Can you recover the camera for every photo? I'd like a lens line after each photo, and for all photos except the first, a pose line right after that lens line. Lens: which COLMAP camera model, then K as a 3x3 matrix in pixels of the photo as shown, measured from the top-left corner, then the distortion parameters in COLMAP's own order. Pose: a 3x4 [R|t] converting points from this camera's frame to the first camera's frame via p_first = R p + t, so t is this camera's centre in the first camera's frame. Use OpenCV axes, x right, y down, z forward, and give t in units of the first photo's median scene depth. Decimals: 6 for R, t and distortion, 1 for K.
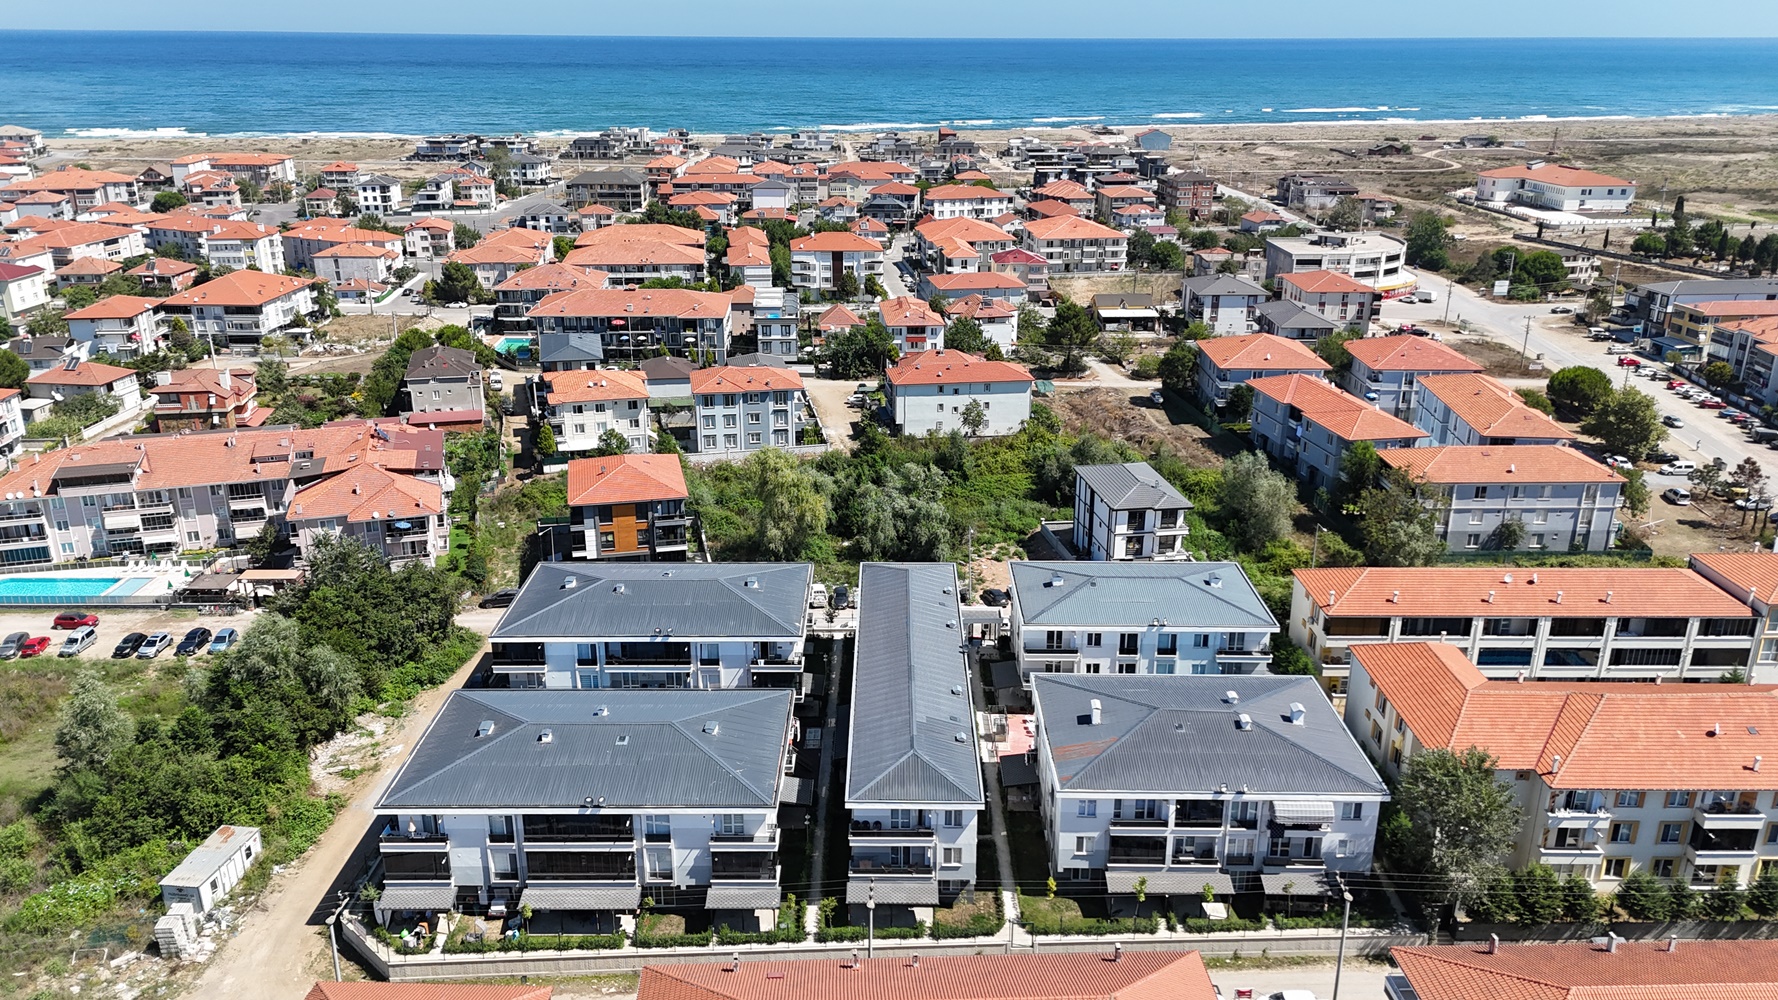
lens RADIAL K [[1282.1, 0, 889.0], [0, 1282.1, 500.0], [0, 0, 1]] dist [0.066363, -0.054725]
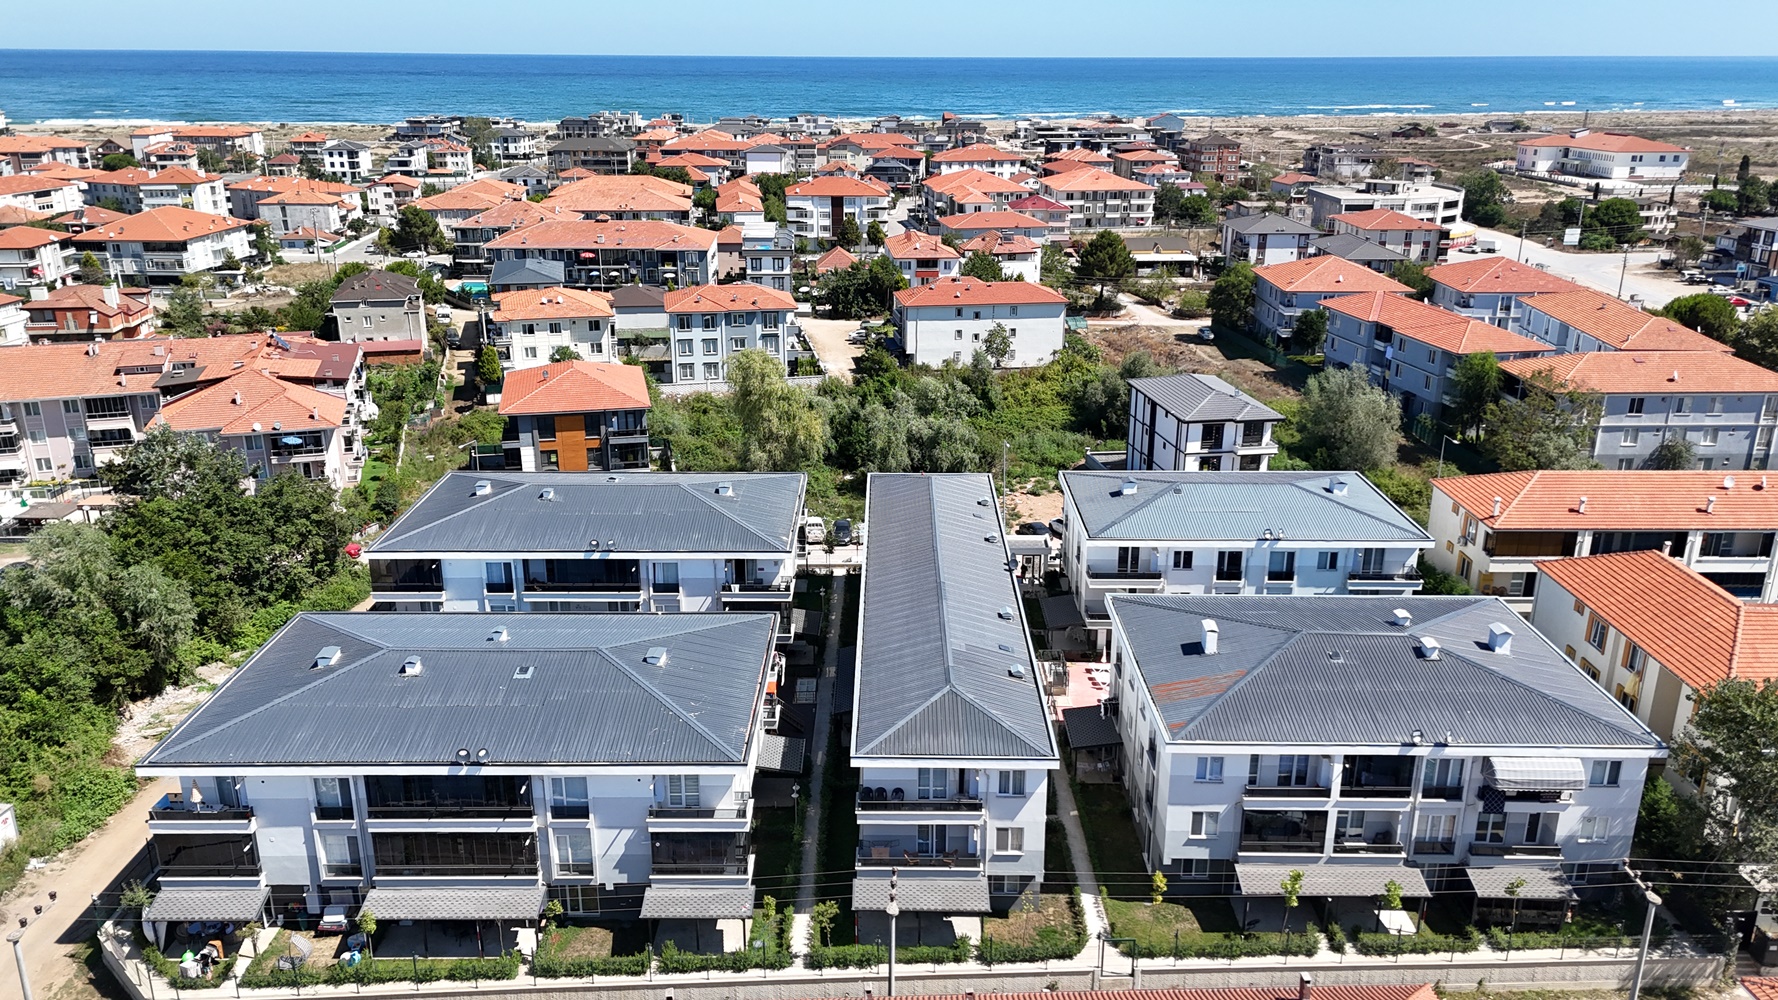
lens RADIAL K [[1282.1, 0, 889.0], [0, 1282.1, 500.0], [0, 0, 1]] dist [0.066363, -0.054725]
pose [[1.000000, -0.000578, 0.000352, -0.010597], [0.000583, 0.999899, -0.014179, 0.082182], [-0.000343, 0.014179, 0.999899, 0.246038]]
